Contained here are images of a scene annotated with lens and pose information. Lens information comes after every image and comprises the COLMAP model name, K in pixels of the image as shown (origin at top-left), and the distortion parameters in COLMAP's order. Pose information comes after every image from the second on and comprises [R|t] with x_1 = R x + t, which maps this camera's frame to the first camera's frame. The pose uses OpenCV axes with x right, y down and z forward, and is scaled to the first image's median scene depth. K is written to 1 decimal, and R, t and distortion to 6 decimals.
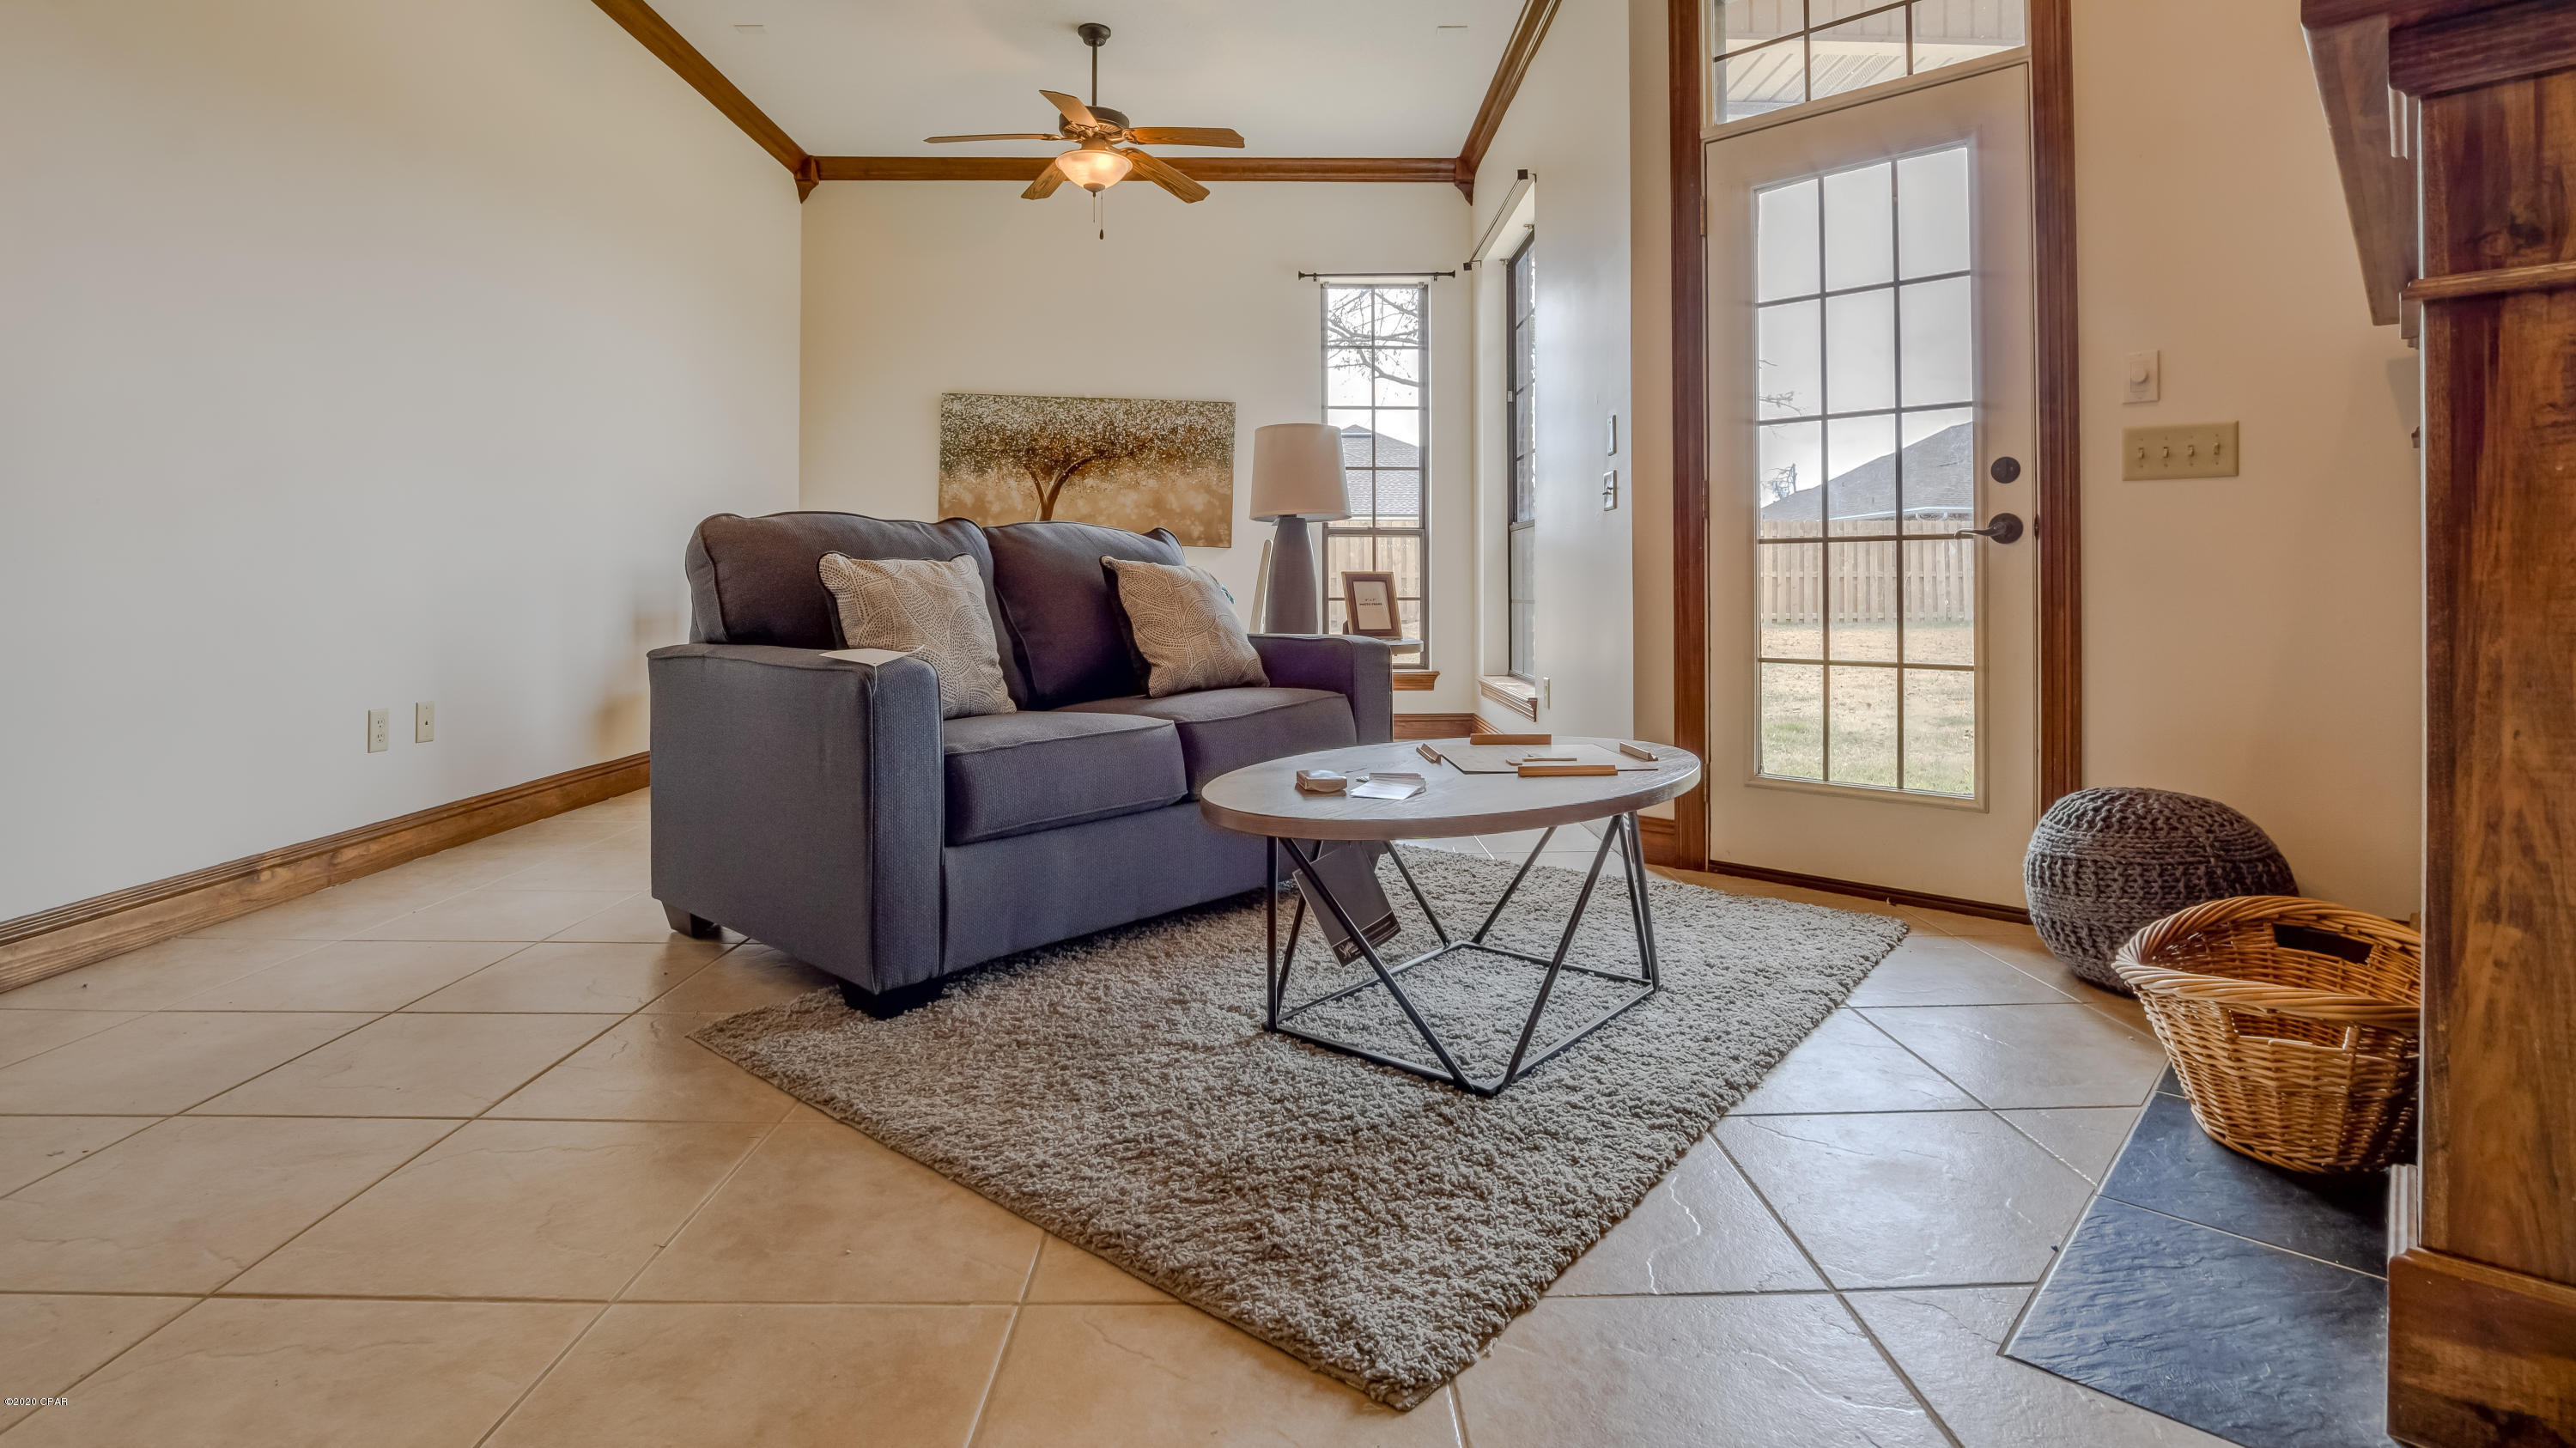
lens RADIAL K [[1238.6, 0, 1288.2], [0, 1238.6, 589.6], [0, 0, 1]] dist [-0.030955, 0.002440]
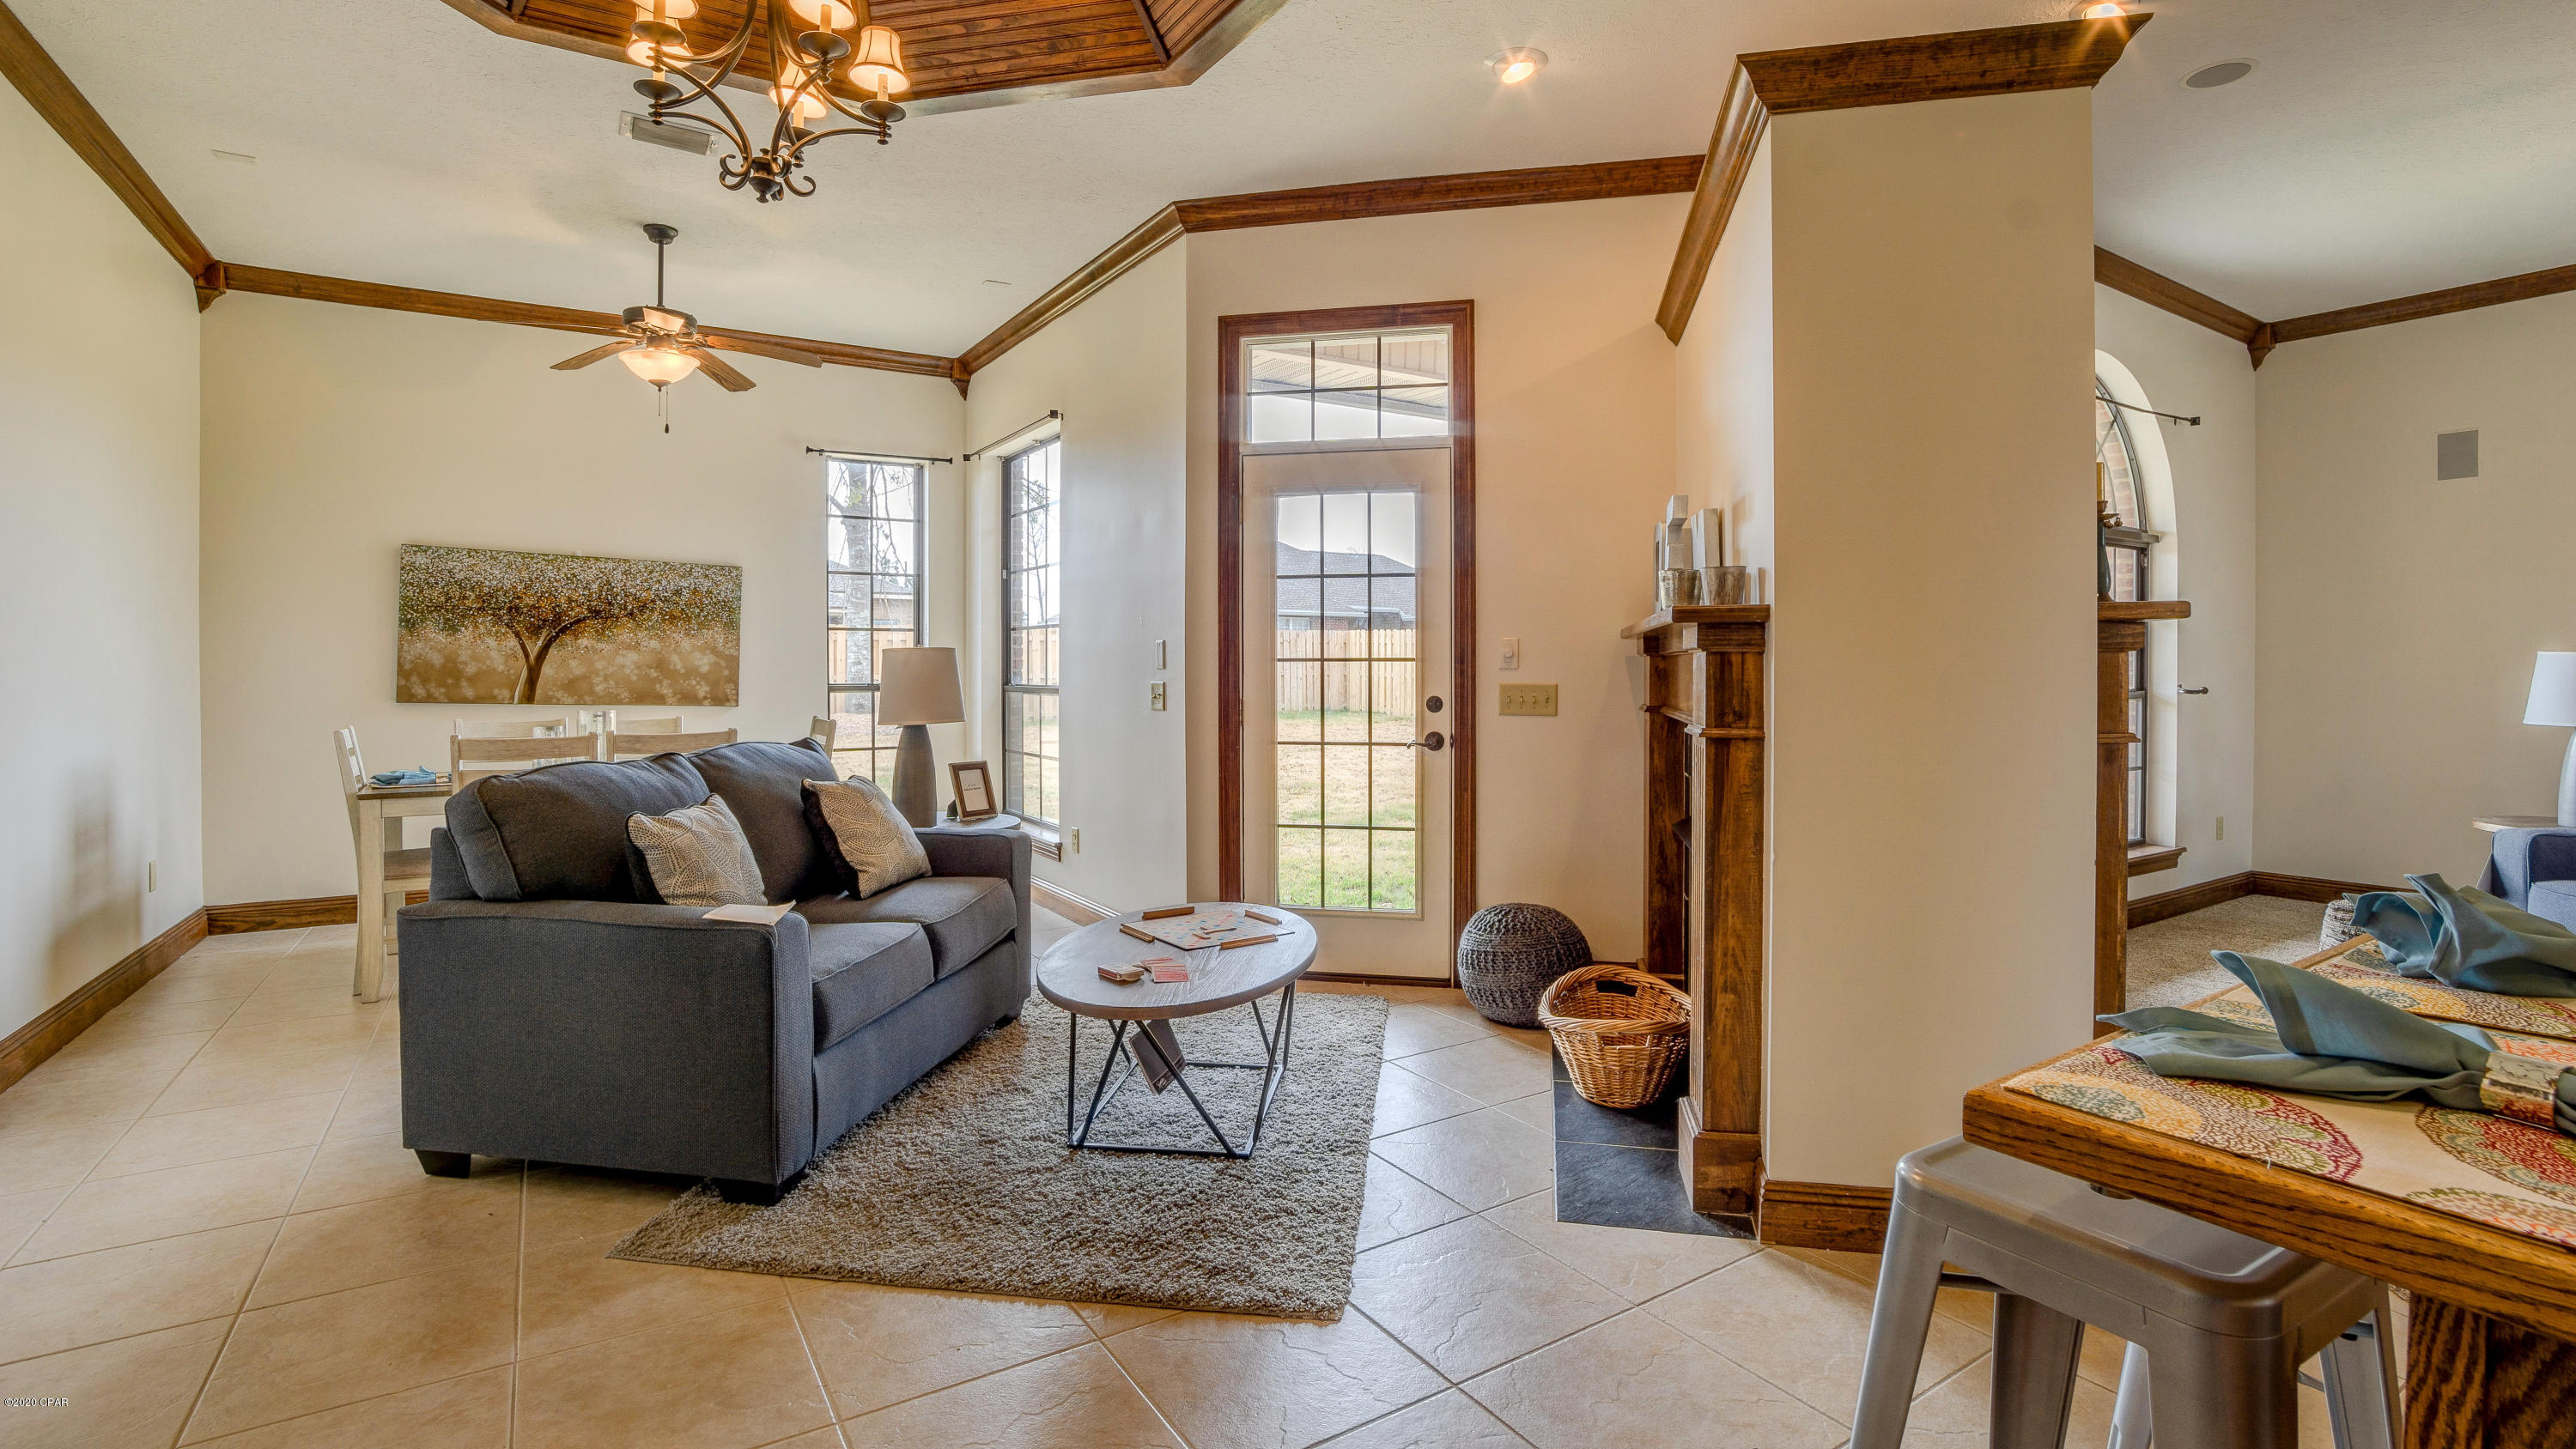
lens RADIAL K [[1187.4, 0, 1323.2], [0, 1187.4, 685.4], [0, 0, 1]] dist [-0.039963, 0.001356]
pose [[0.842368, -0.005590, 0.538873, -0.351471], [-0.000795, 0.999932, 0.011615, -0.135399], [-0.538902, -0.010213, 0.842307, -0.207754]]
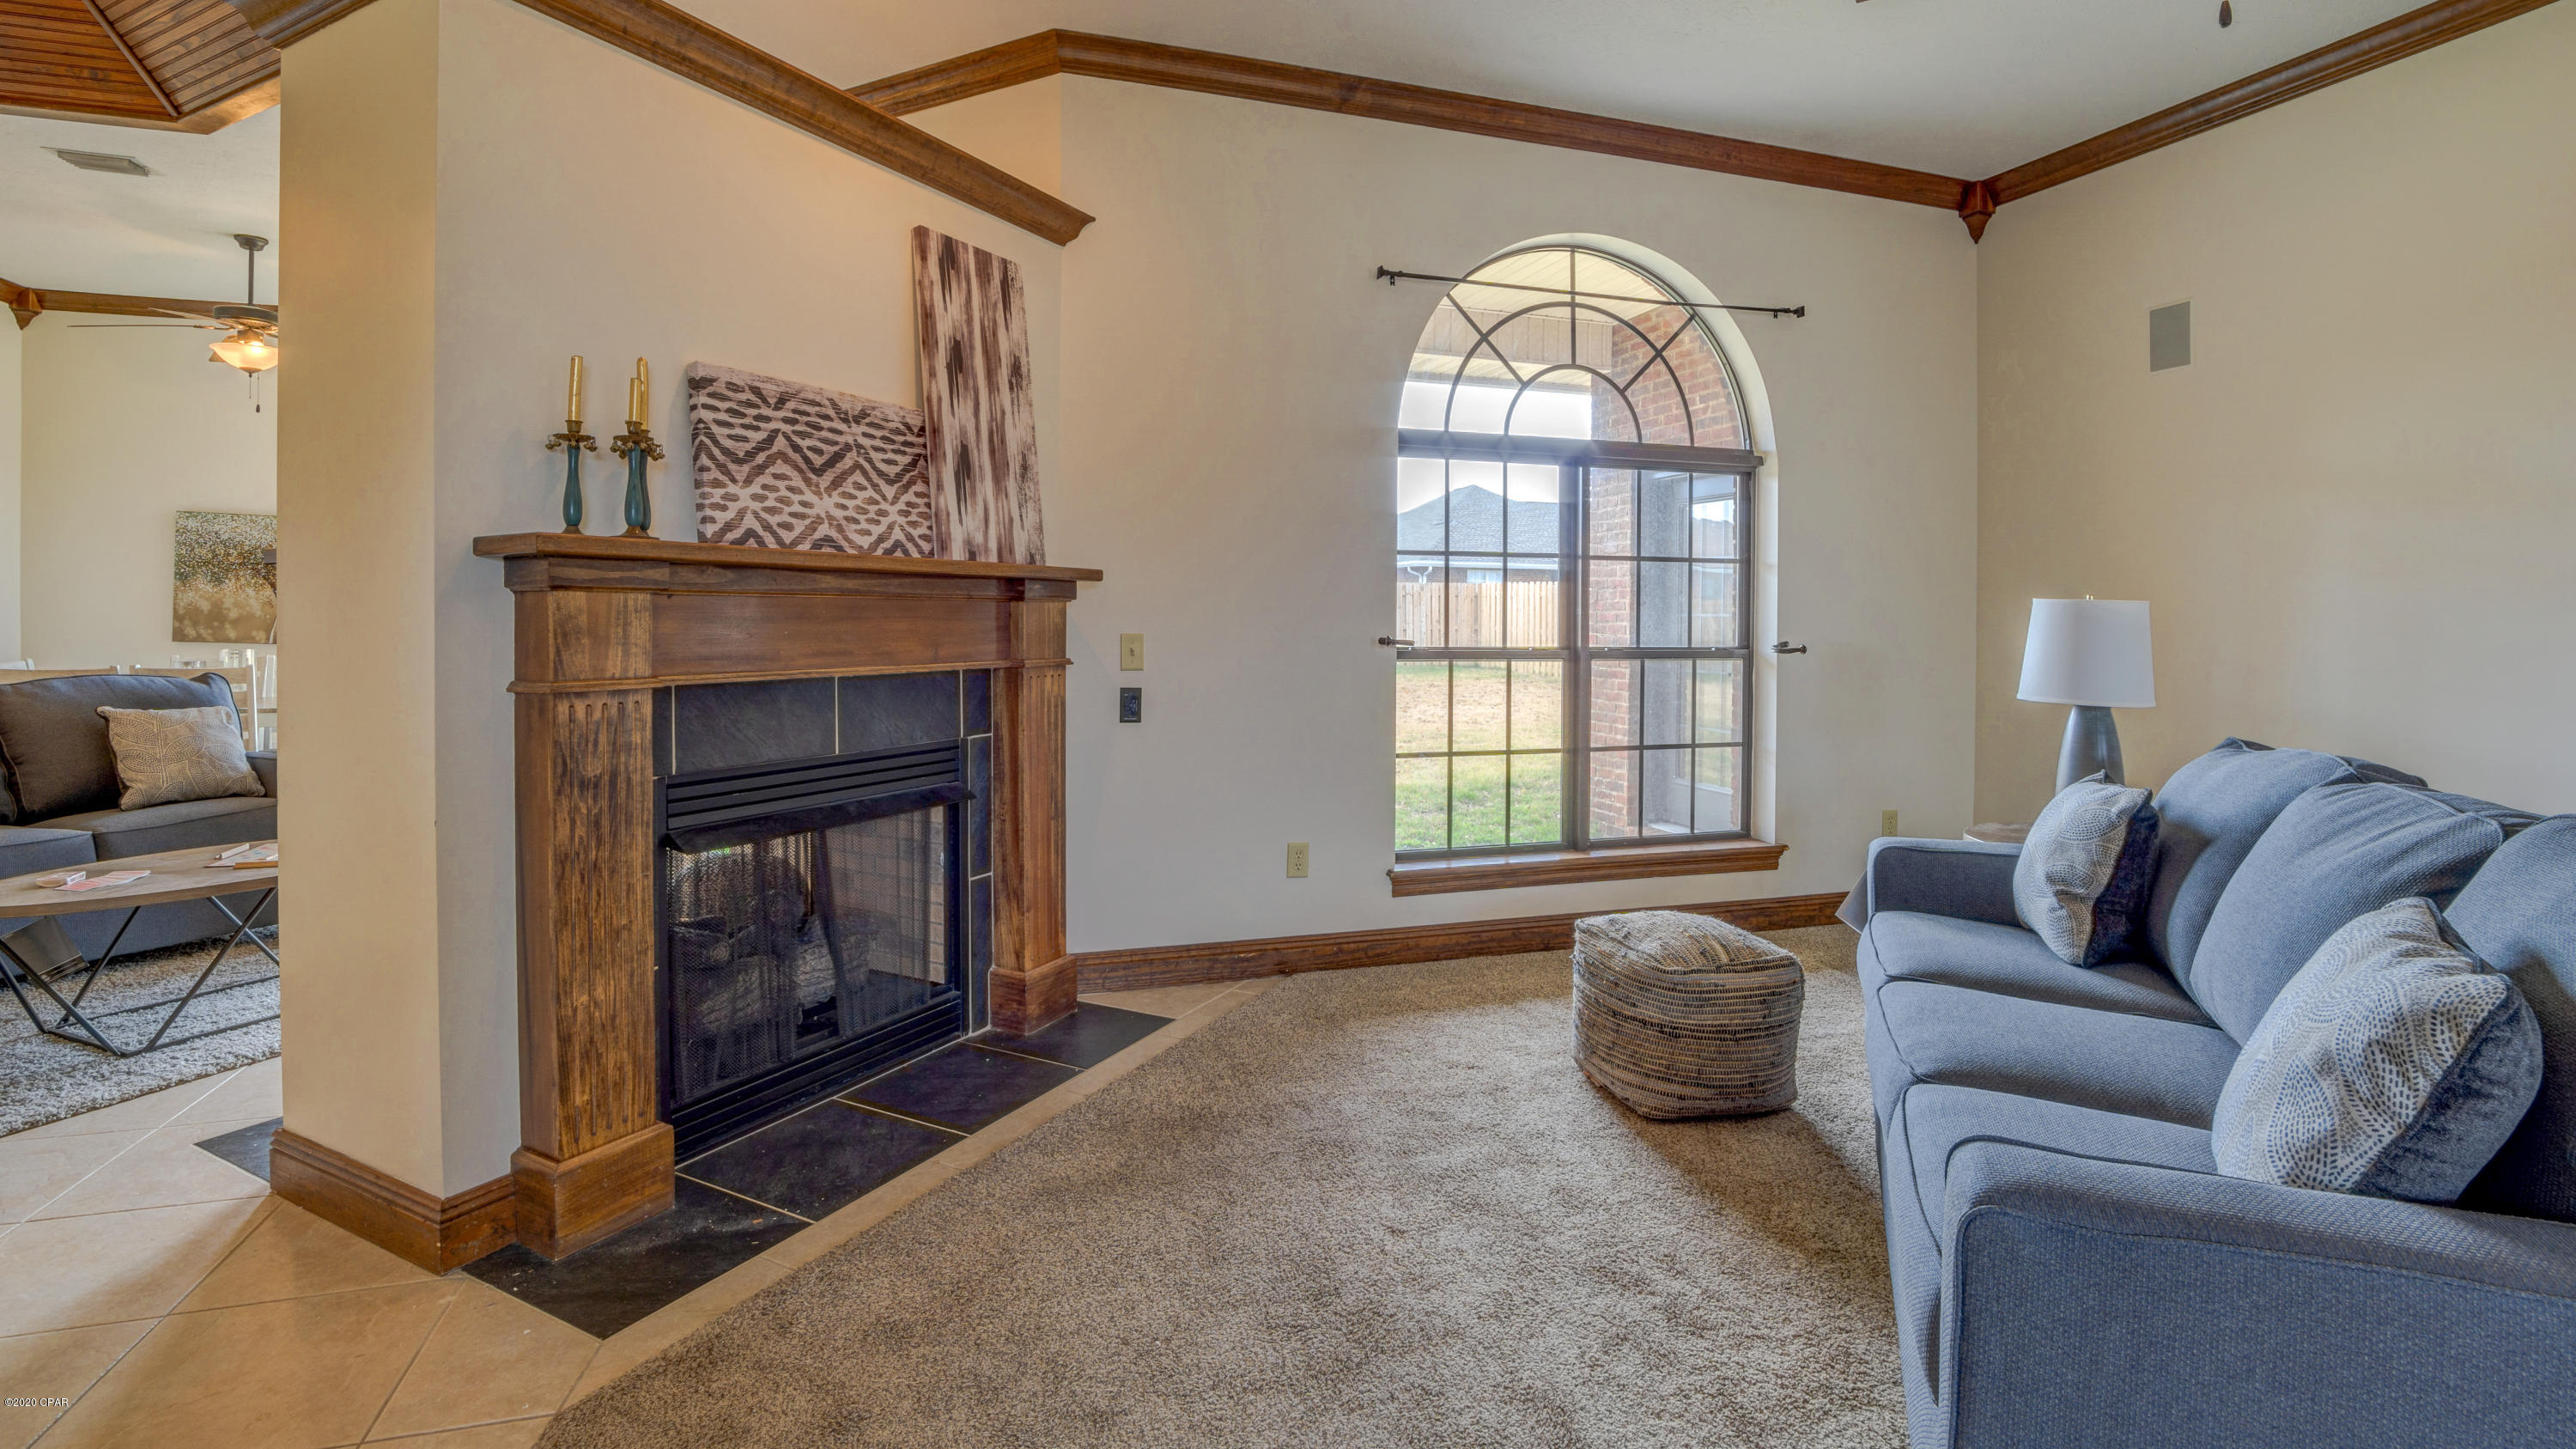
lens RADIAL K [[1201.0, 0, 1288.8], [0, 1201.0, 645.6], [0, 0, 1]] dist [-0.037318, -0.000009]
pose [[0.951240, 0.002208, 0.308443, 0.743219], [-0.007803, 0.999827, 0.016907, -0.132157], [-0.308352, -0.018490, 0.951093, -0.652257]]
